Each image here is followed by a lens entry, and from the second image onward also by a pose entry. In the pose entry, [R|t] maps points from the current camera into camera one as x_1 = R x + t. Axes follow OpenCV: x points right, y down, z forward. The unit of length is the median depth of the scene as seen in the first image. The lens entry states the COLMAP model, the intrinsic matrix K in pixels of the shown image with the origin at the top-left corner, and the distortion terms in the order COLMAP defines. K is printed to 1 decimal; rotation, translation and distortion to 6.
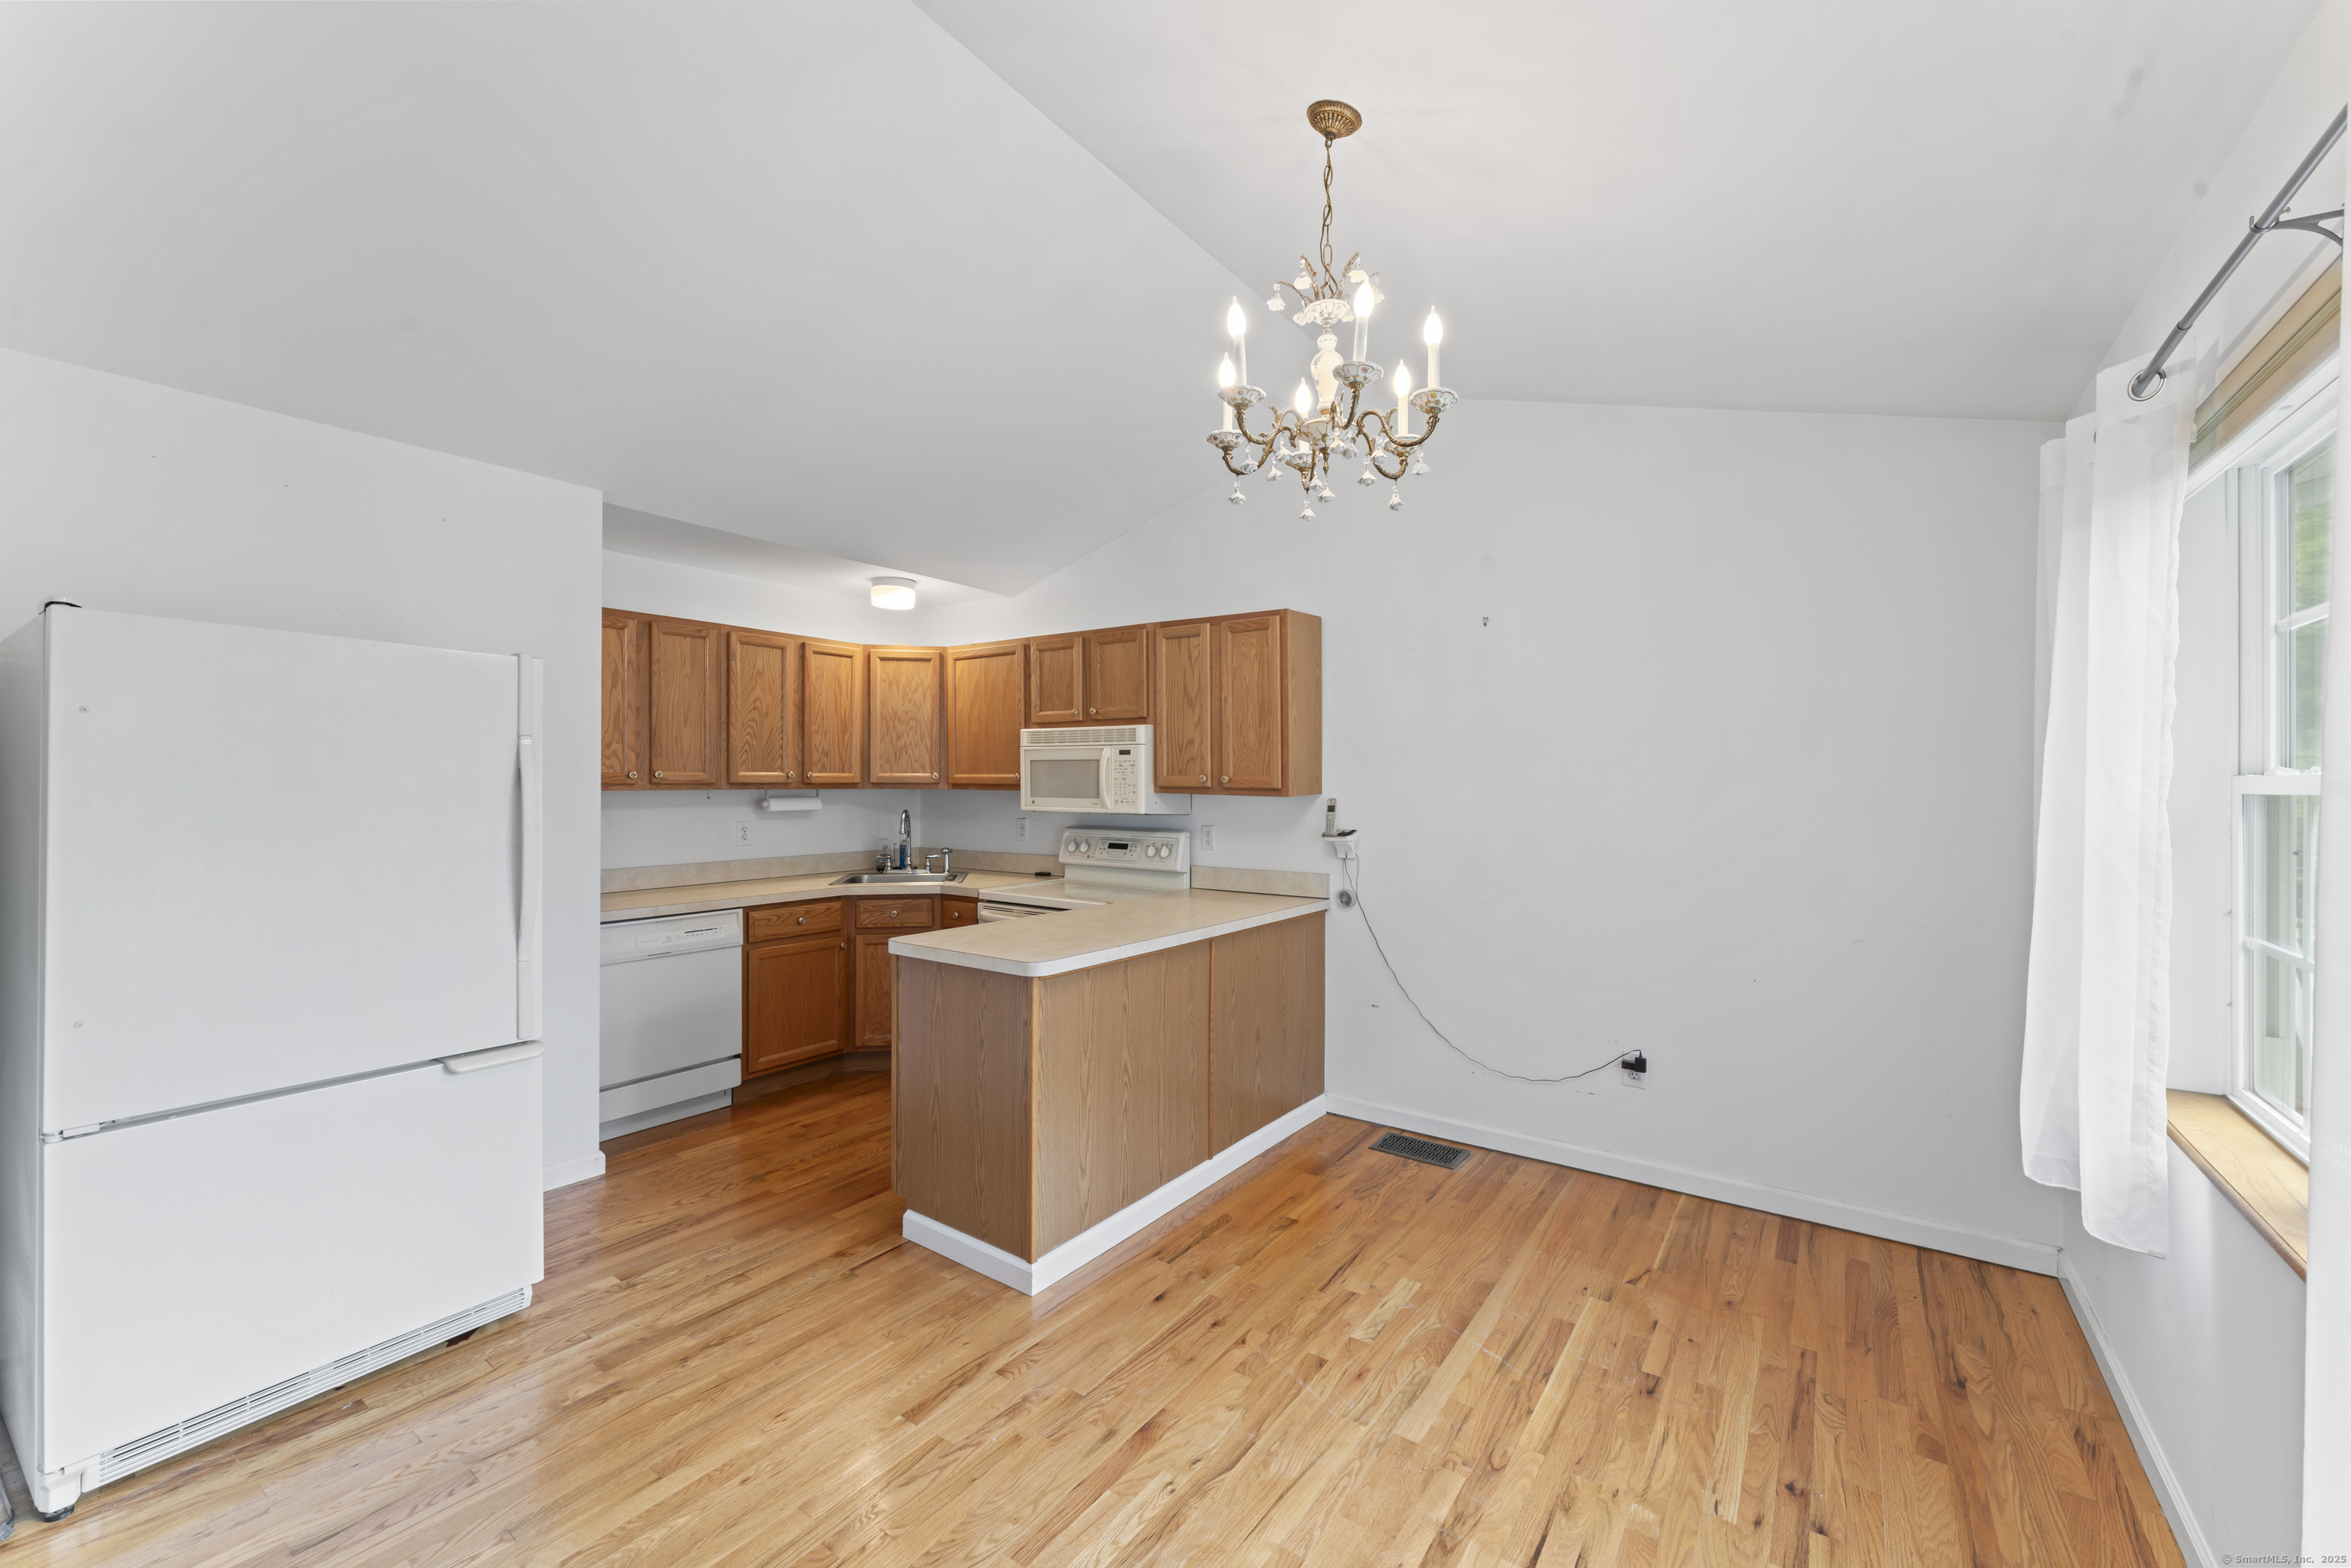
lens RADIAL K [[934.0, 0, 1179.2], [0, 934.0, 779.1], [0, 0, 1]] dist [-0.001076, -0.000005]
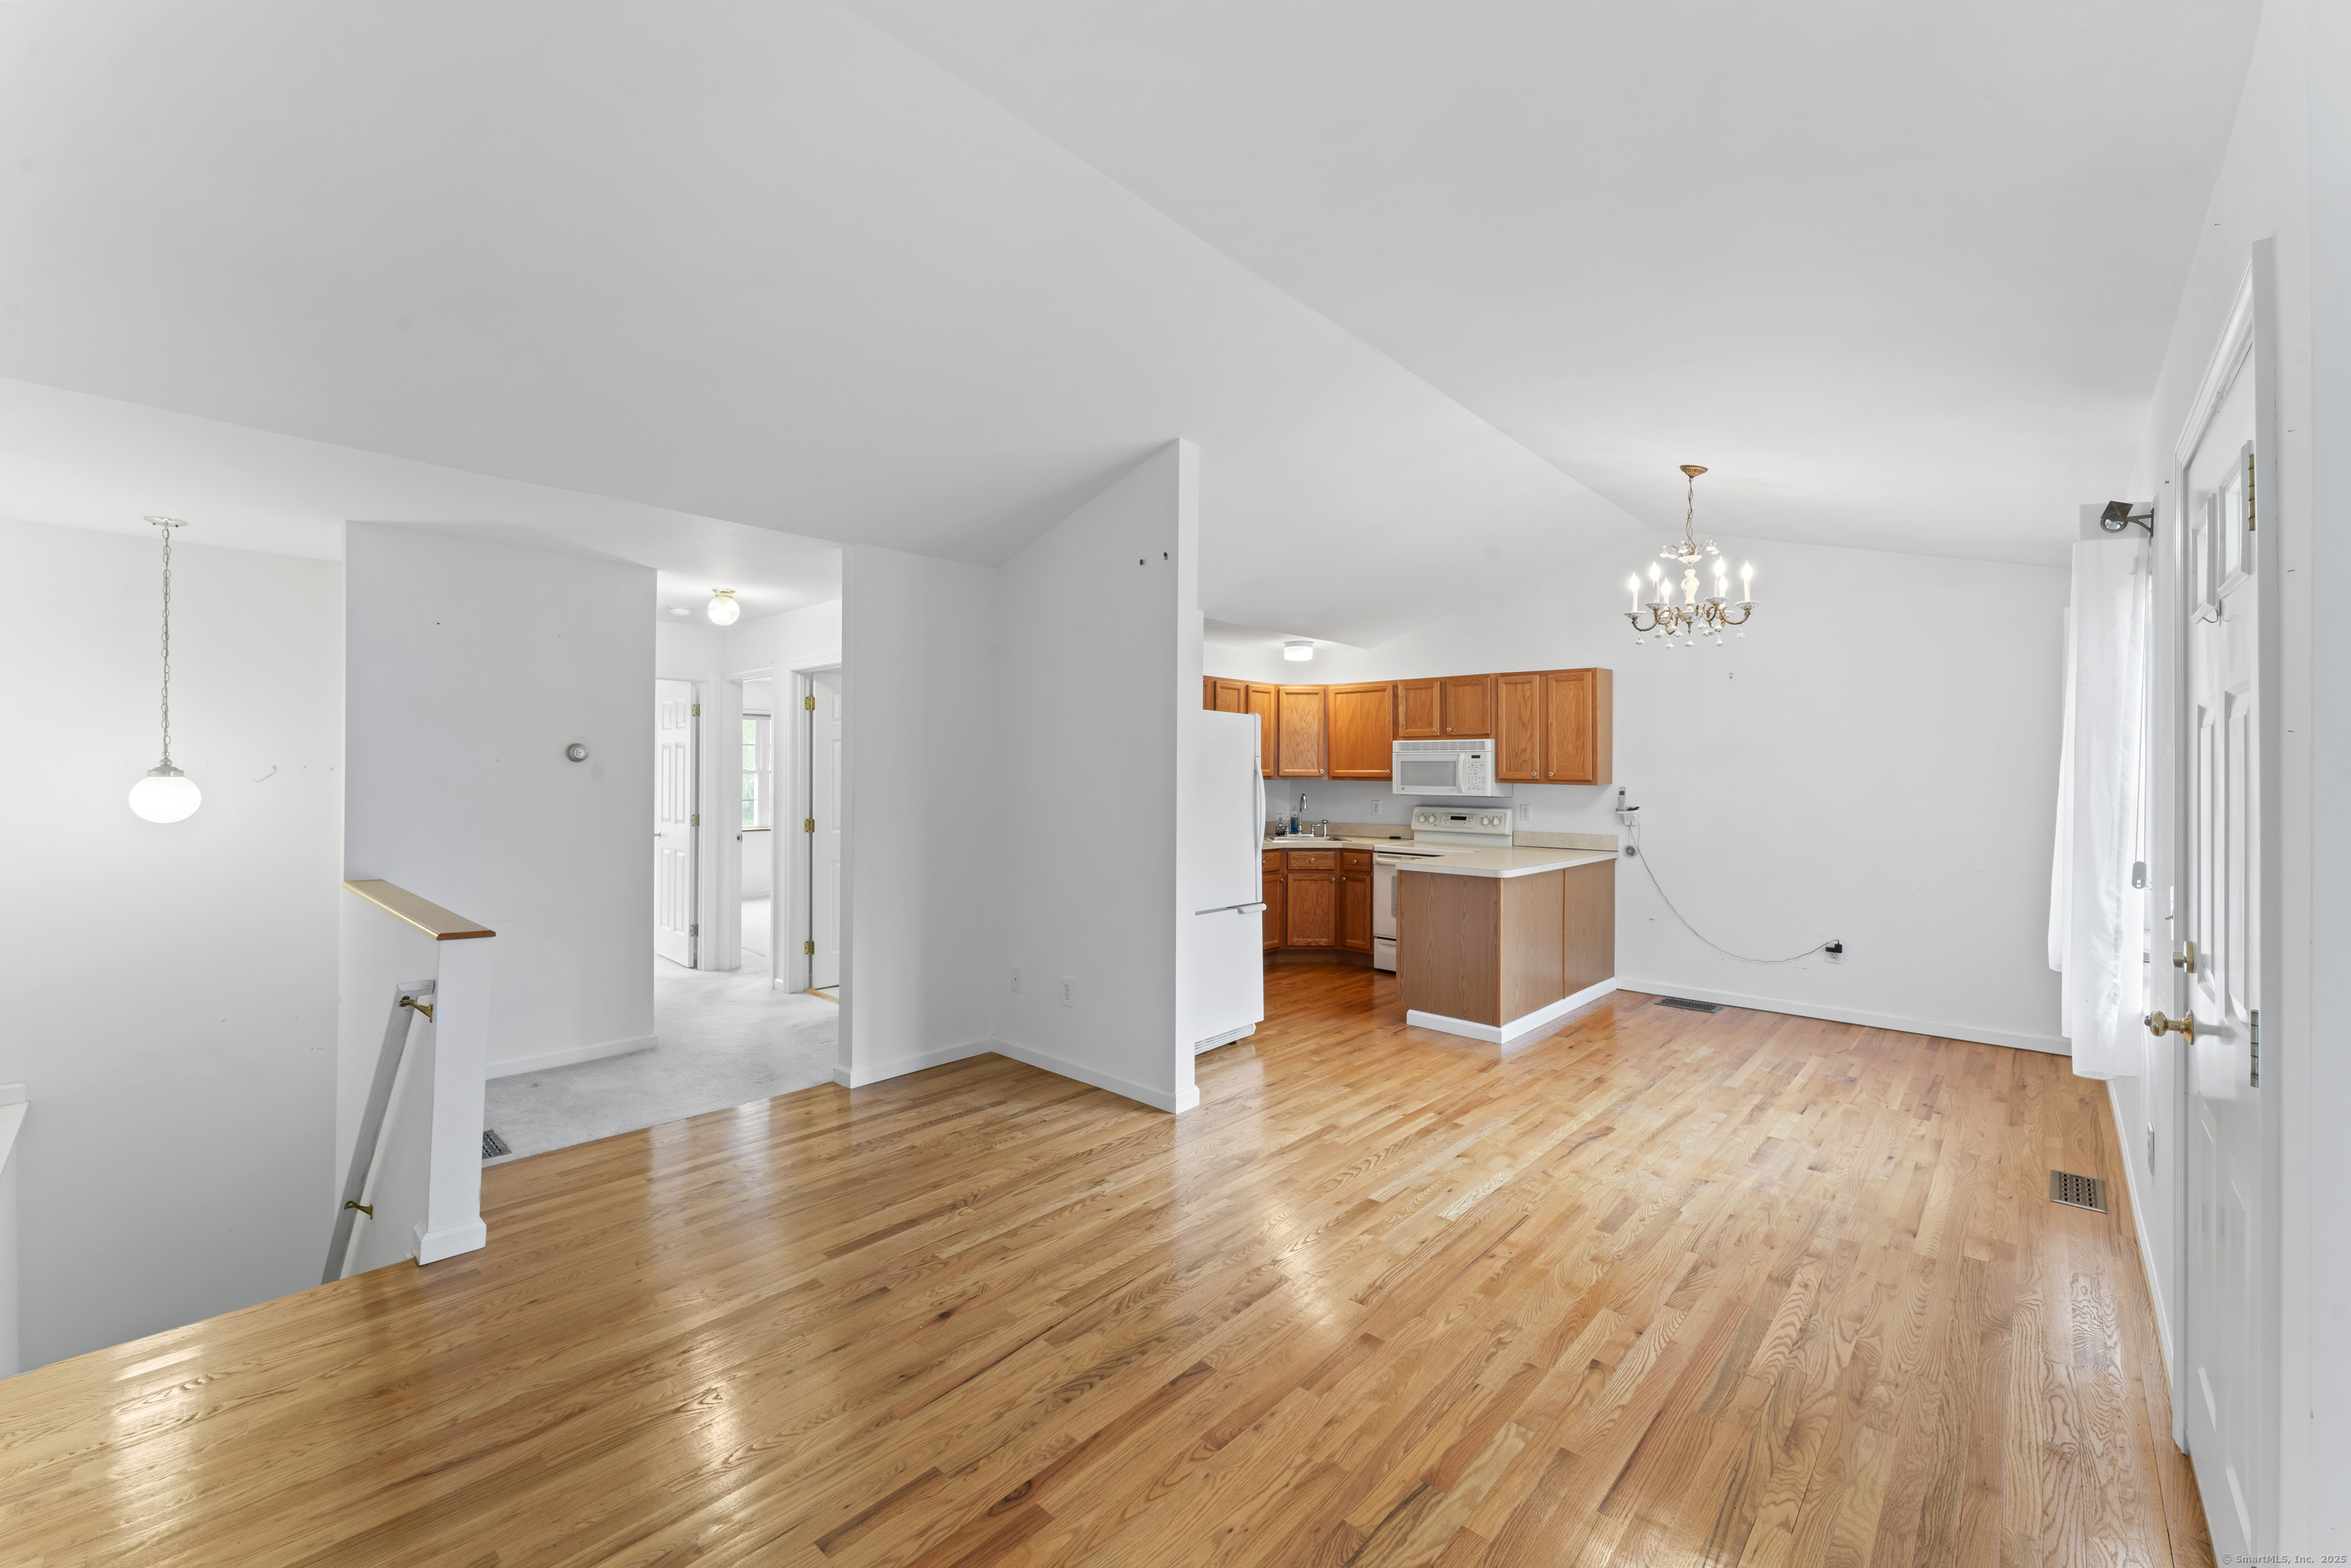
lens RADIAL K [[945.4, 0, 1177.3], [0, 945.4, 767.7], [0, 0, 1]] dist [-0.000563, 0.000068]
pose [[0.992091, 0.000506, -0.125522, -0.350913], [-0.000808, 0.999997, -0.002351, -0.006141], [0.125521, 0.002433, 0.992088, -0.619679]]
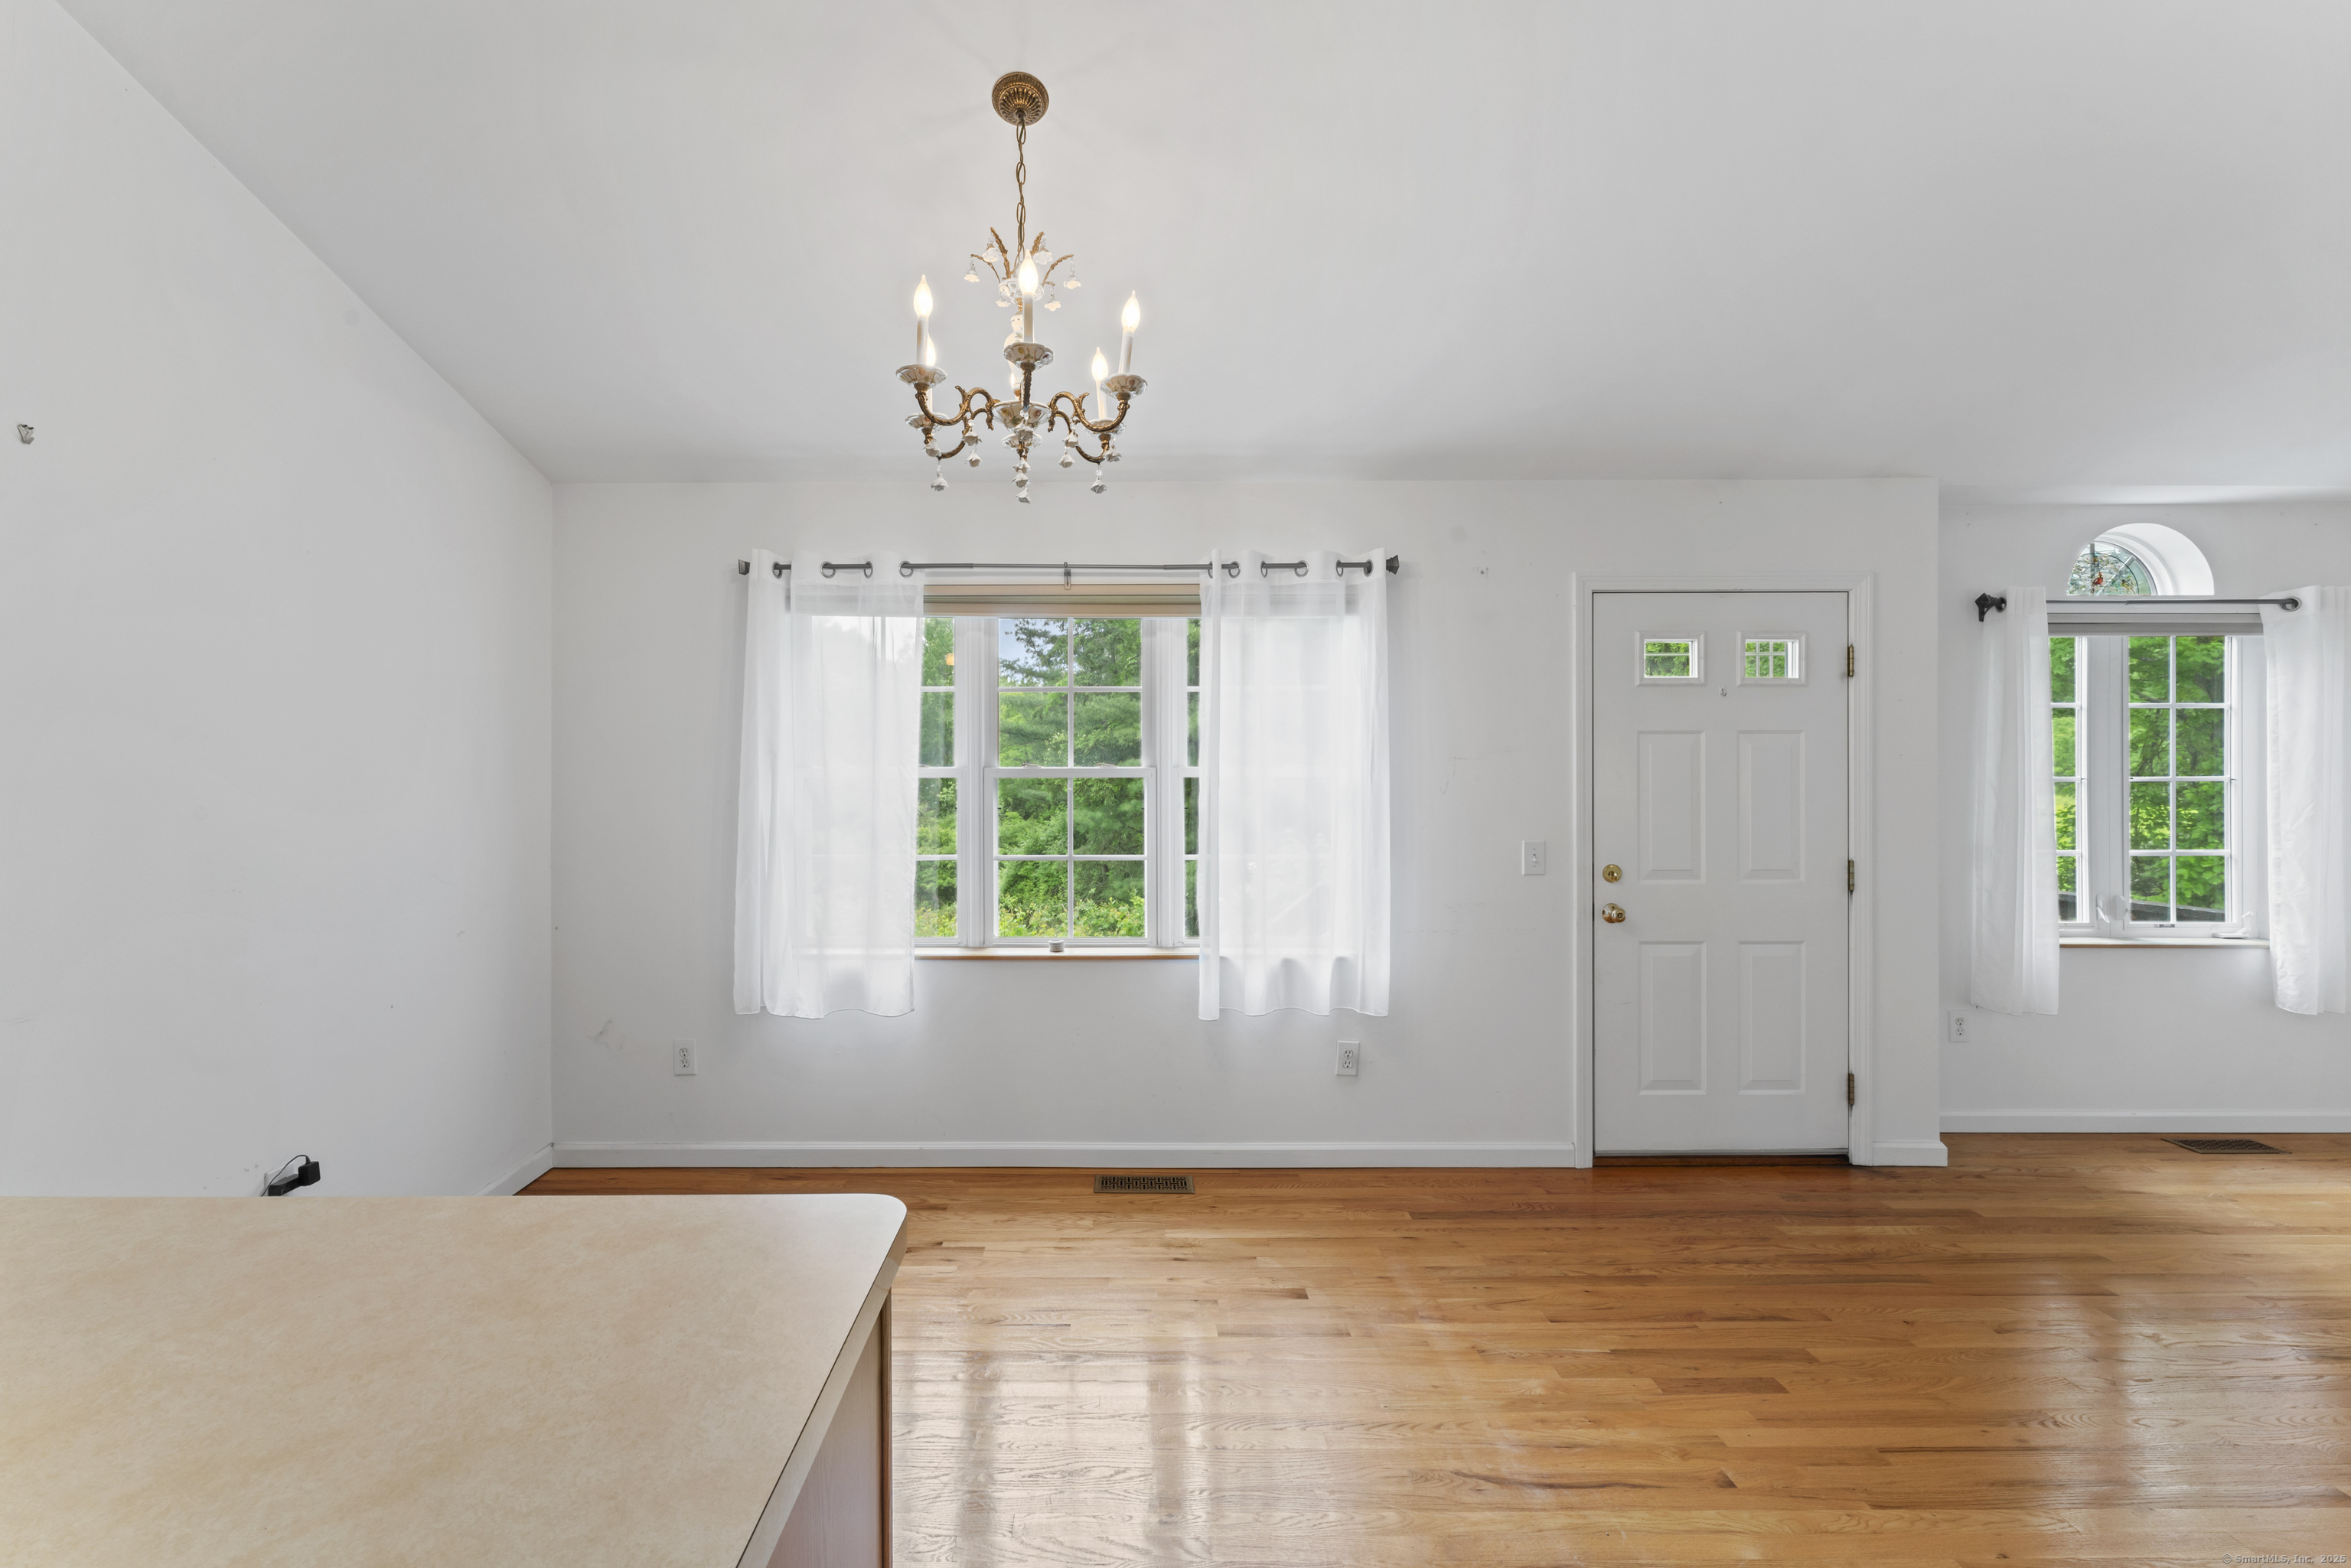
lens RADIAL K [[944.0, 0, 1126.8], [0, 944.0, 785.8], [0, 0, 1]] dist [0.000270, 0.000064]
pose [[-0.577572, -0.004698, 0.816327, -0.336106], [-0.004137, 0.999987, 0.002828, 0.009531], [-0.816330, -0.001743, -0.577584, 0.702458]]
